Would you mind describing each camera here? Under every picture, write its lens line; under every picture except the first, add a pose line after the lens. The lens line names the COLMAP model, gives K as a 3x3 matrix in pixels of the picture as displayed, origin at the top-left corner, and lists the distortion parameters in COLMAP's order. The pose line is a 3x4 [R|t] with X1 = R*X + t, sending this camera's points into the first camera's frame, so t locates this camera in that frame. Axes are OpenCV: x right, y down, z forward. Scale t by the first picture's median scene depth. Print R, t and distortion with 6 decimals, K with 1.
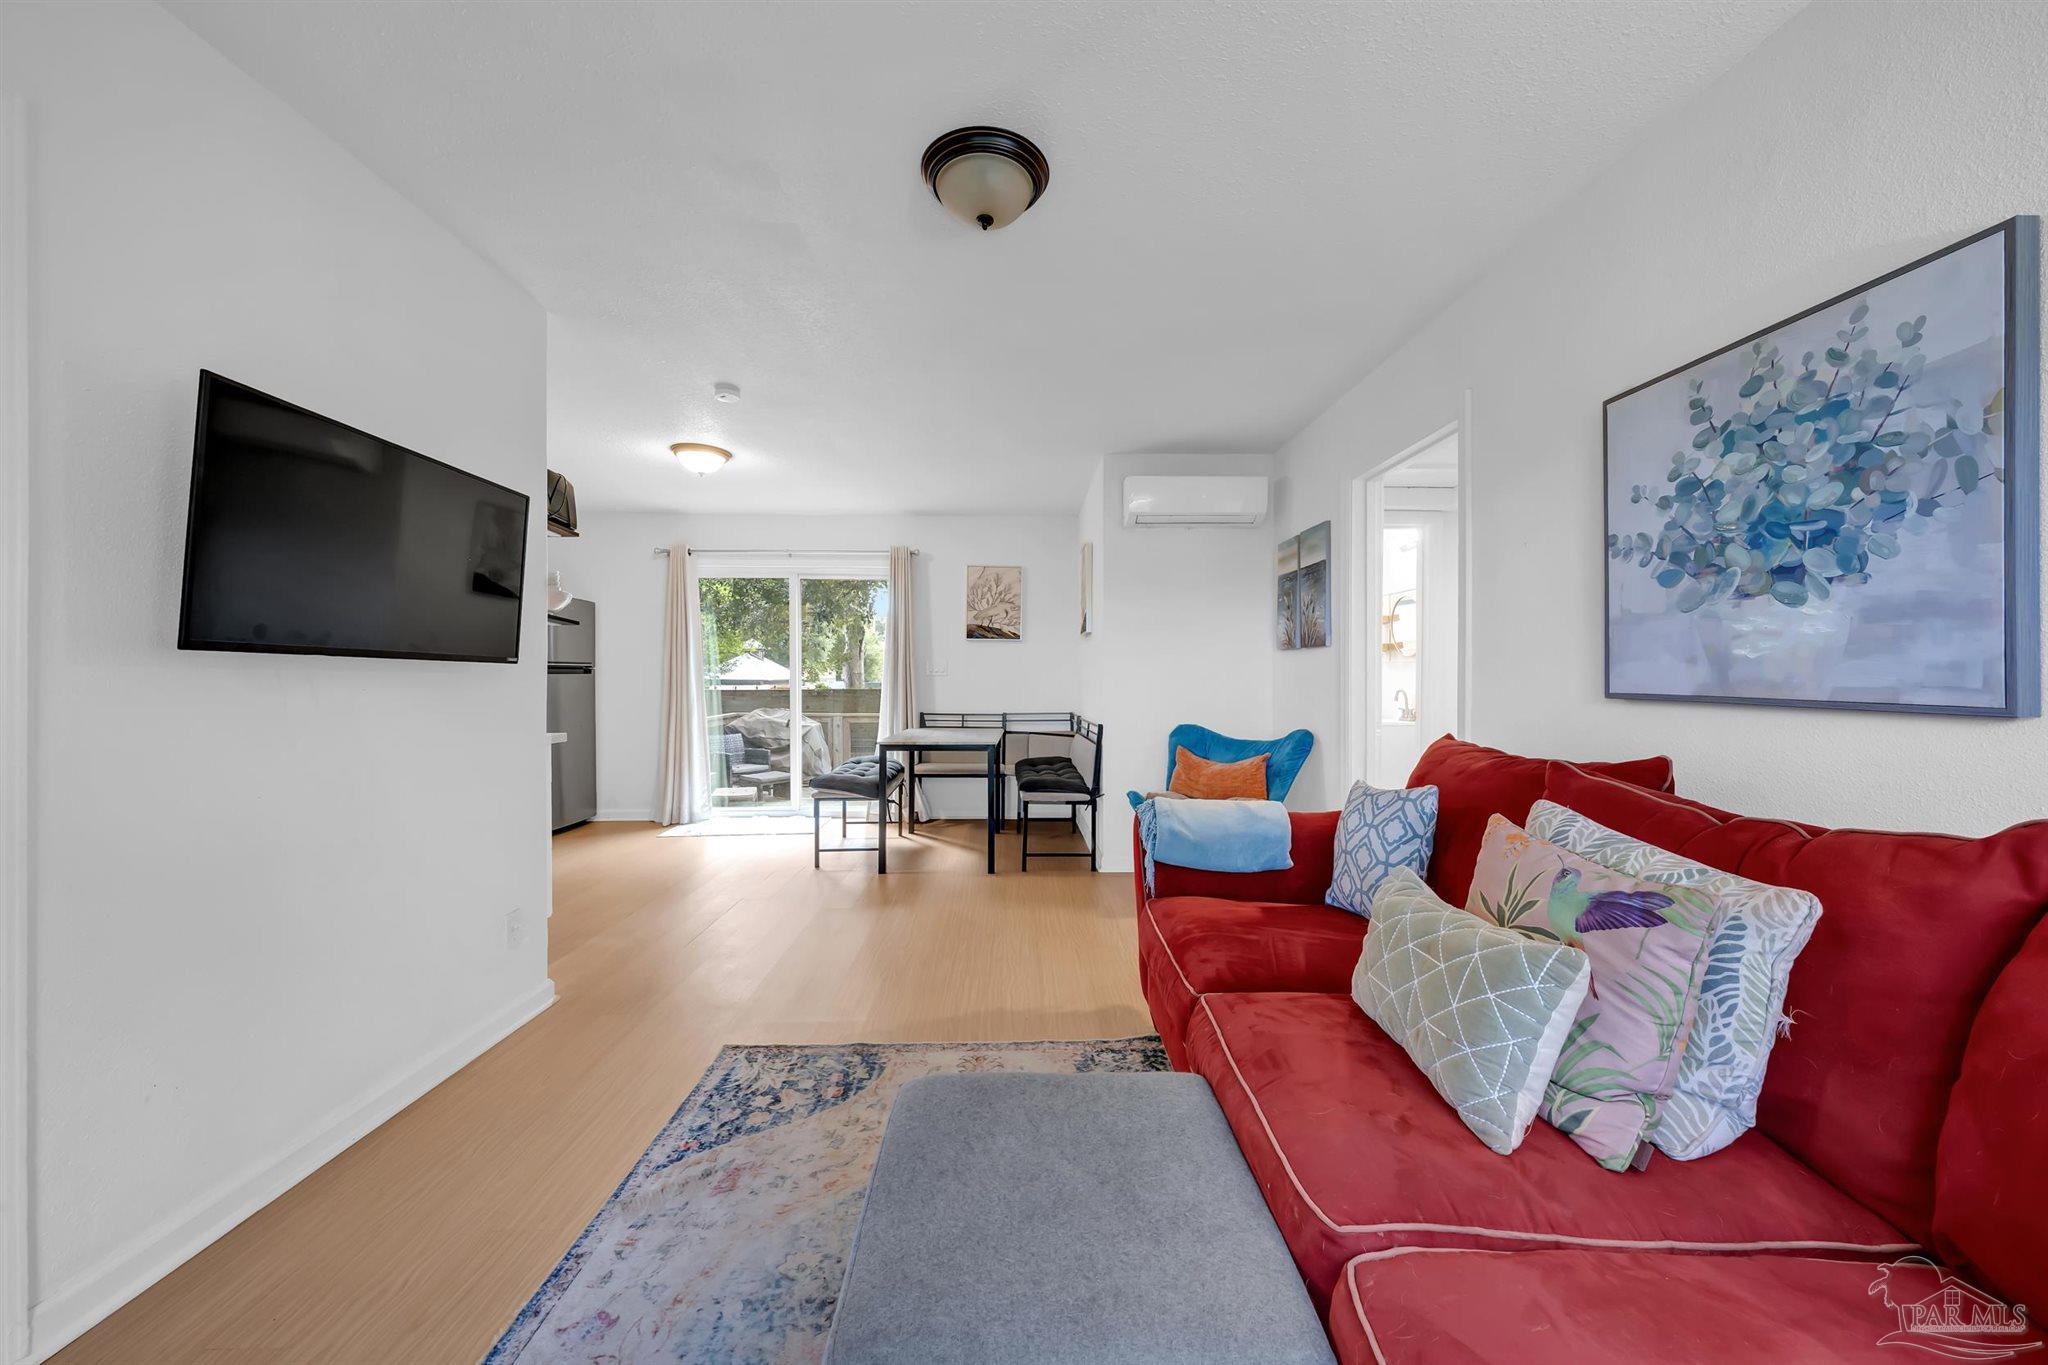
lens RADIAL K [[717.7, 0, 1037.8], [0, 717.7, 681.6], [0, 0, 1]] dist [-0.002419, -0.000164]
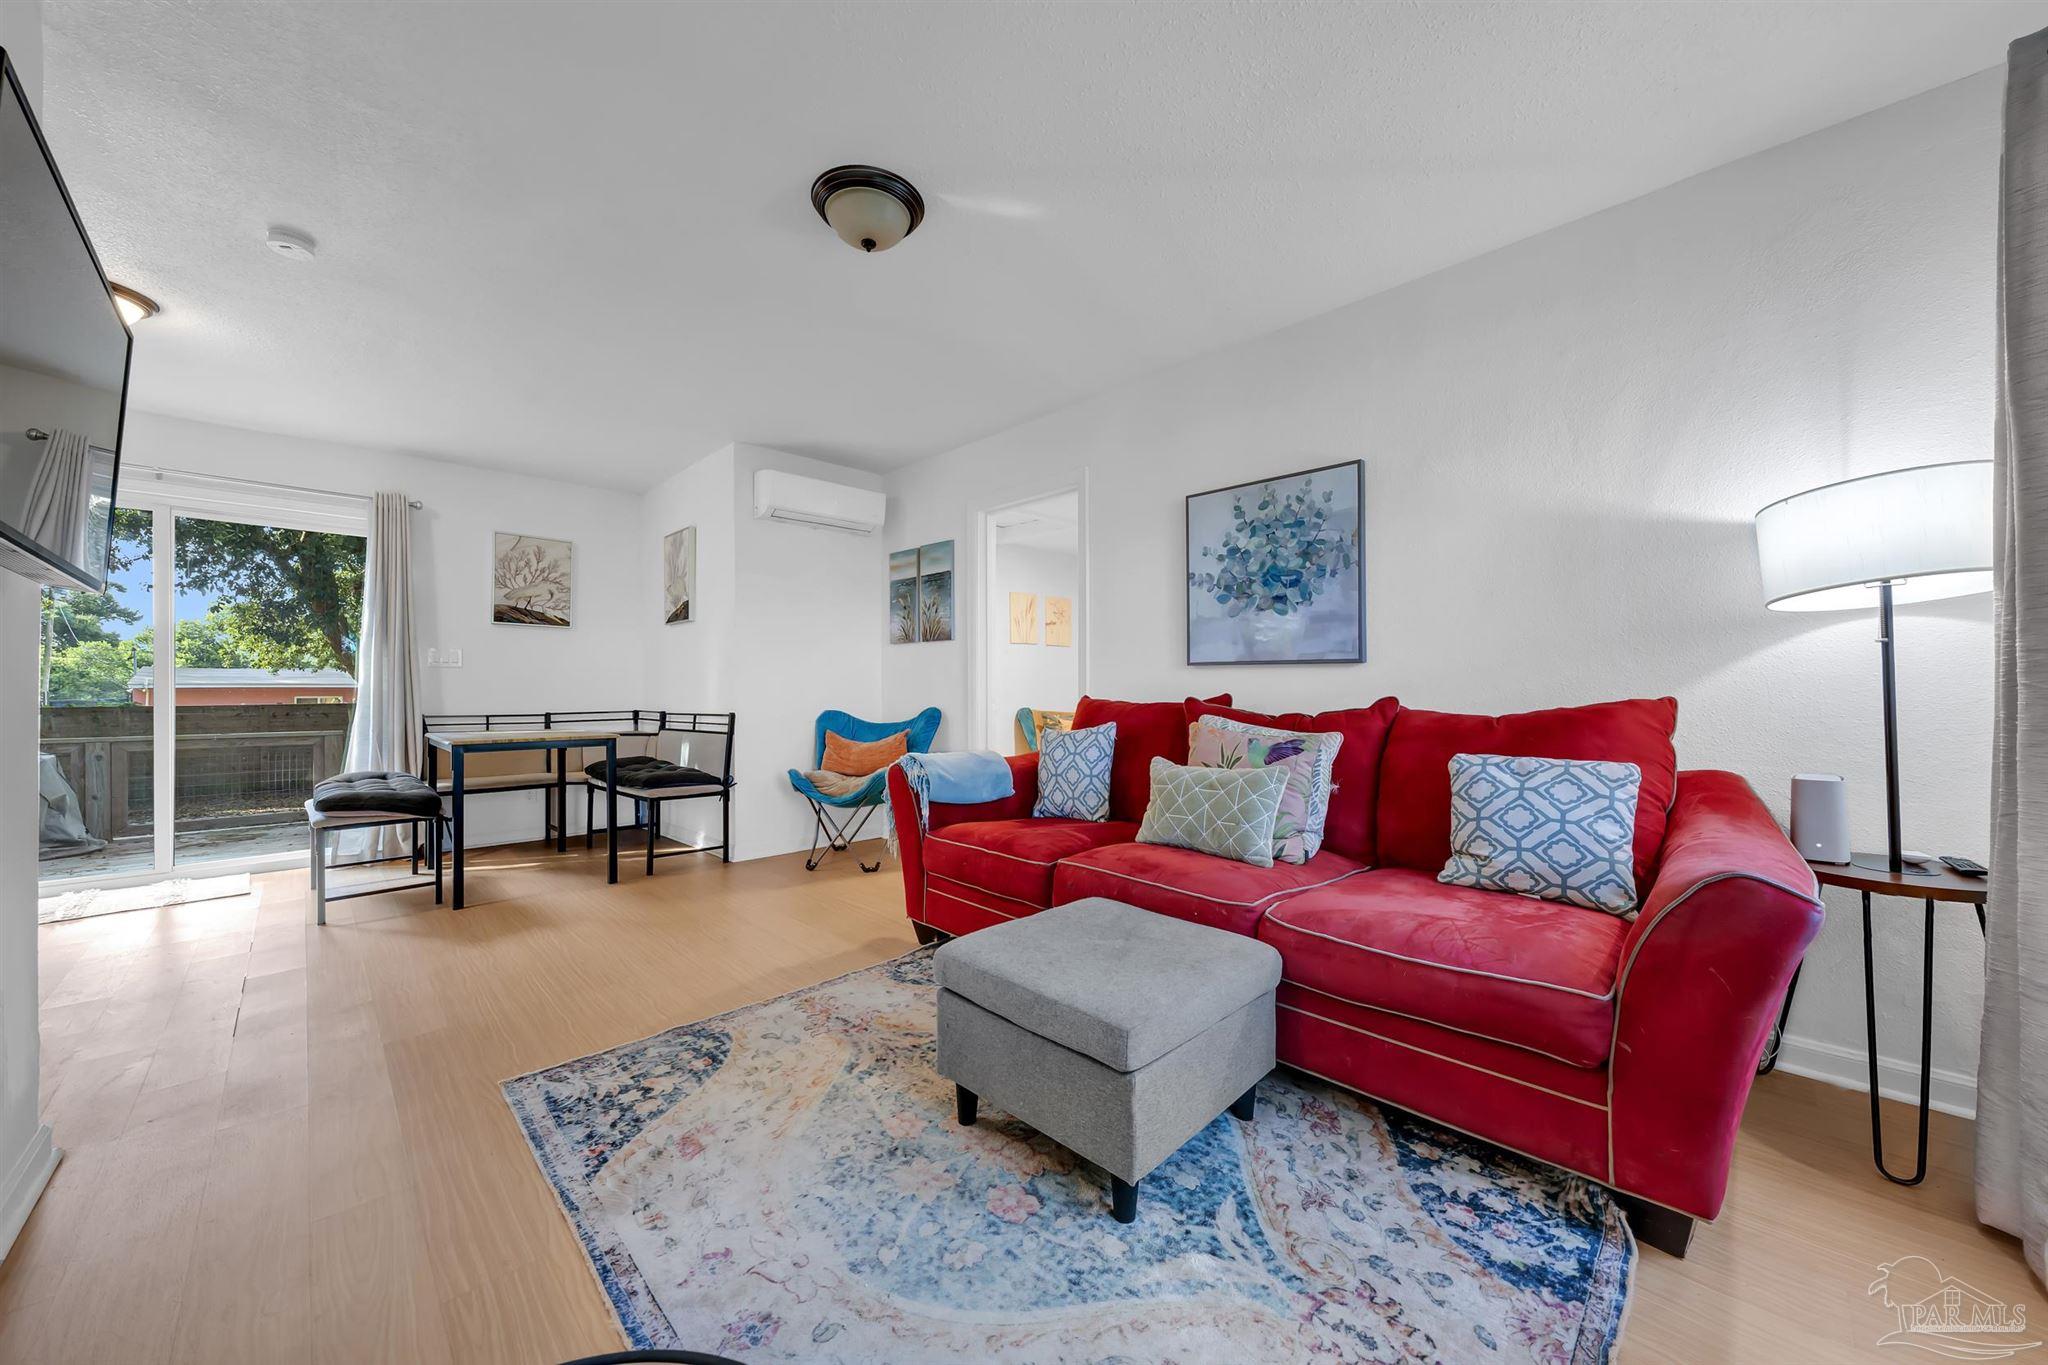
lens RADIAL K [[717.7, 0, 1032.1], [0, 717.7, 693.6], [0, 0, 1]] dist [-0.002419, -0.000164]
pose [[0.730712, -0.008691, 0.682630, -0.647999], [0.010217, 0.999946, 0.001794, 0.079729], [-0.682609, 0.005663, 0.730762, -0.017064]]
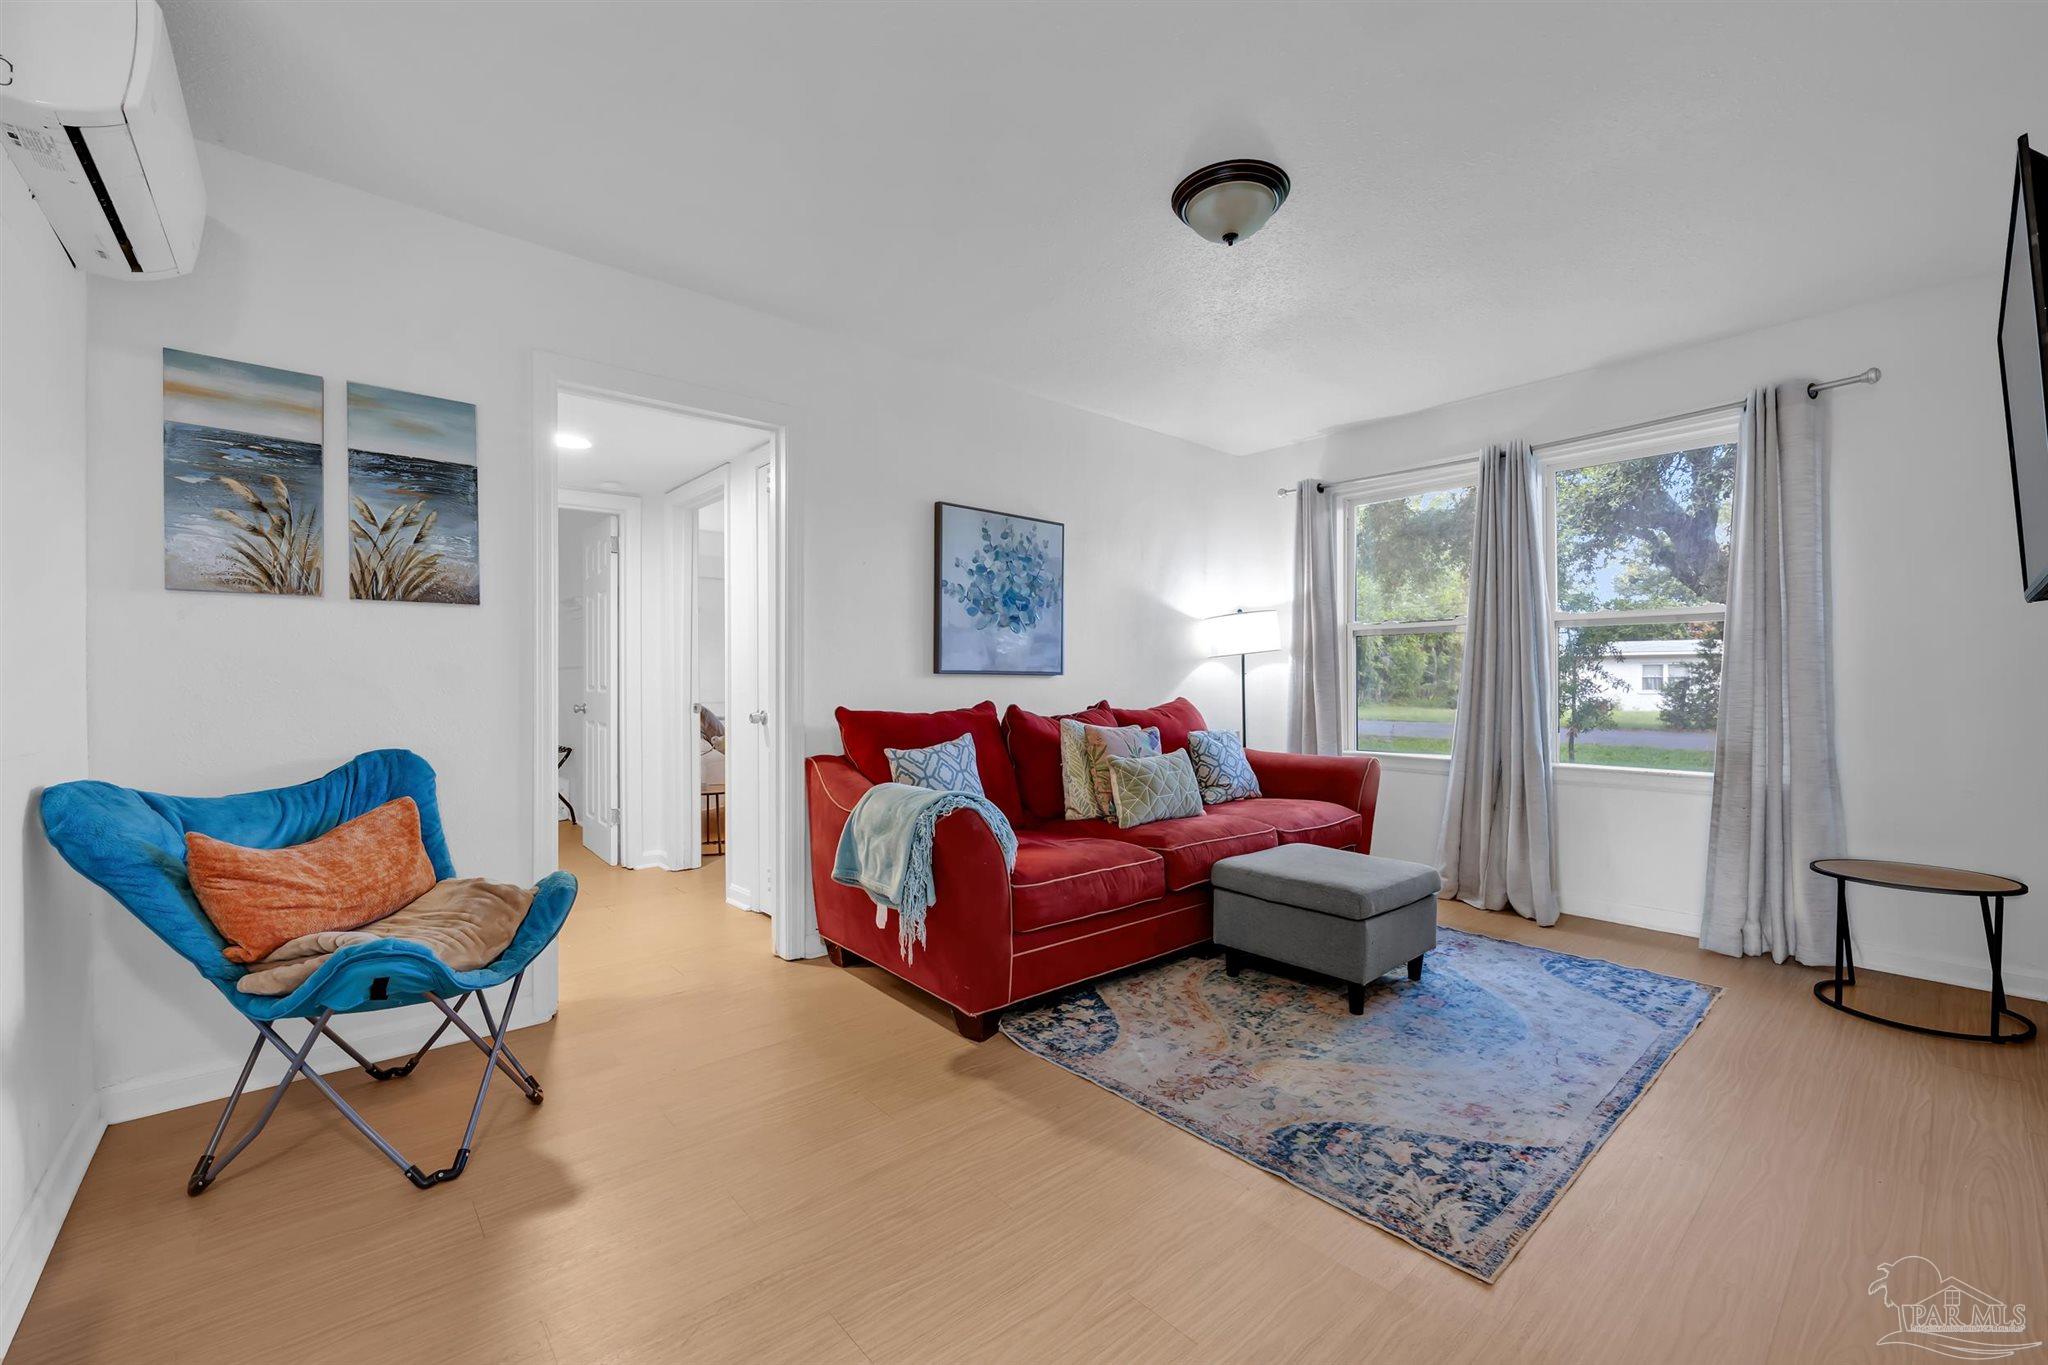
lens RADIAL K [[829.2, 0, 1015.7], [0, 829.2, 691.4], [0, 0, 1]] dist [-0.000850, 0.000467]
pose [[-0.621923, -0.008837, 0.783029, -0.844579], [0.009478, 0.999778, 0.018811, 0.029324], [-0.783021, 0.019121, -0.621701, 2.003428]]
